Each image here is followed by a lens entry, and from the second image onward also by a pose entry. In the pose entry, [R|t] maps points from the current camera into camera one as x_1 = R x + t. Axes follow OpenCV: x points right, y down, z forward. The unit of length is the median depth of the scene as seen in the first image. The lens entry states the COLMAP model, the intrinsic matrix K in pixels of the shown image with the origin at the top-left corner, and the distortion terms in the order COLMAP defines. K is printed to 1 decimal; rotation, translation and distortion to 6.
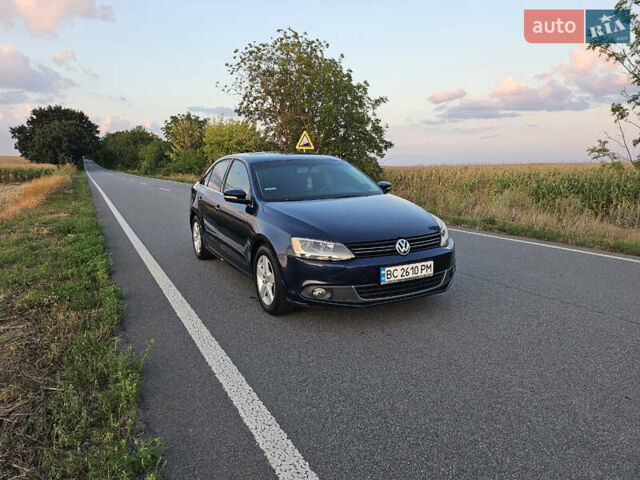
lens RADIAL K [[434.9, 0, 315.1], [0, 434.9, 240.7], [0, 0, 1]] dist [0.019286, -0.021100]
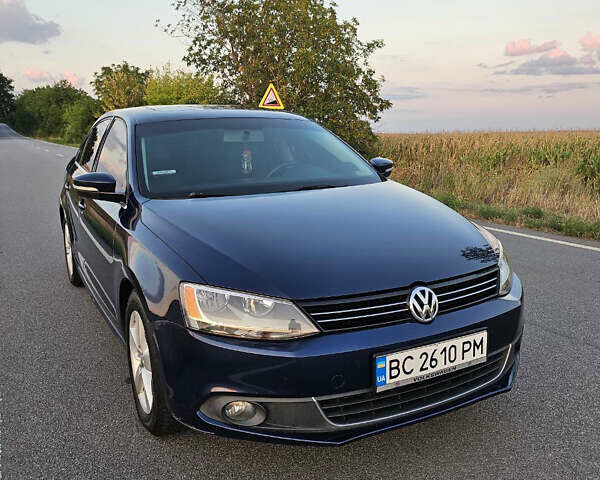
lens RADIAL K [[545.2, 0, 305.1], [0, 545.2, 233.8], [0, 0, 1]] dist [0.017984, 0.000000]
pose [[0.999736, -0.000909, 0.022971, 0.043799], [0.000609, 0.999915, 0.013055, -0.047148], [-0.022981, -0.013038, 0.999651, 0.297567]]
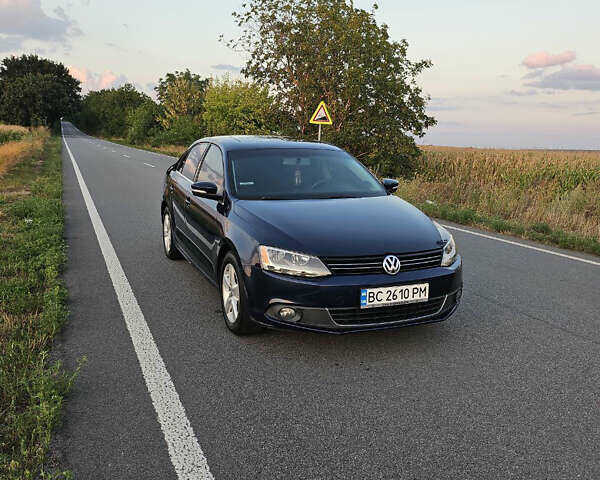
lens RADIAL K [[545.2, 0, 298.0], [0, 545.2, 239.4], [0, 0, 1]] dist [0.017984, 0.000000]
pose [[0.995911, 0.055628, -0.071183, 0.066472], [-0.054941, 0.998423, 0.011574, -0.025246], [0.071715, -0.007616, 0.997396, -0.034956]]
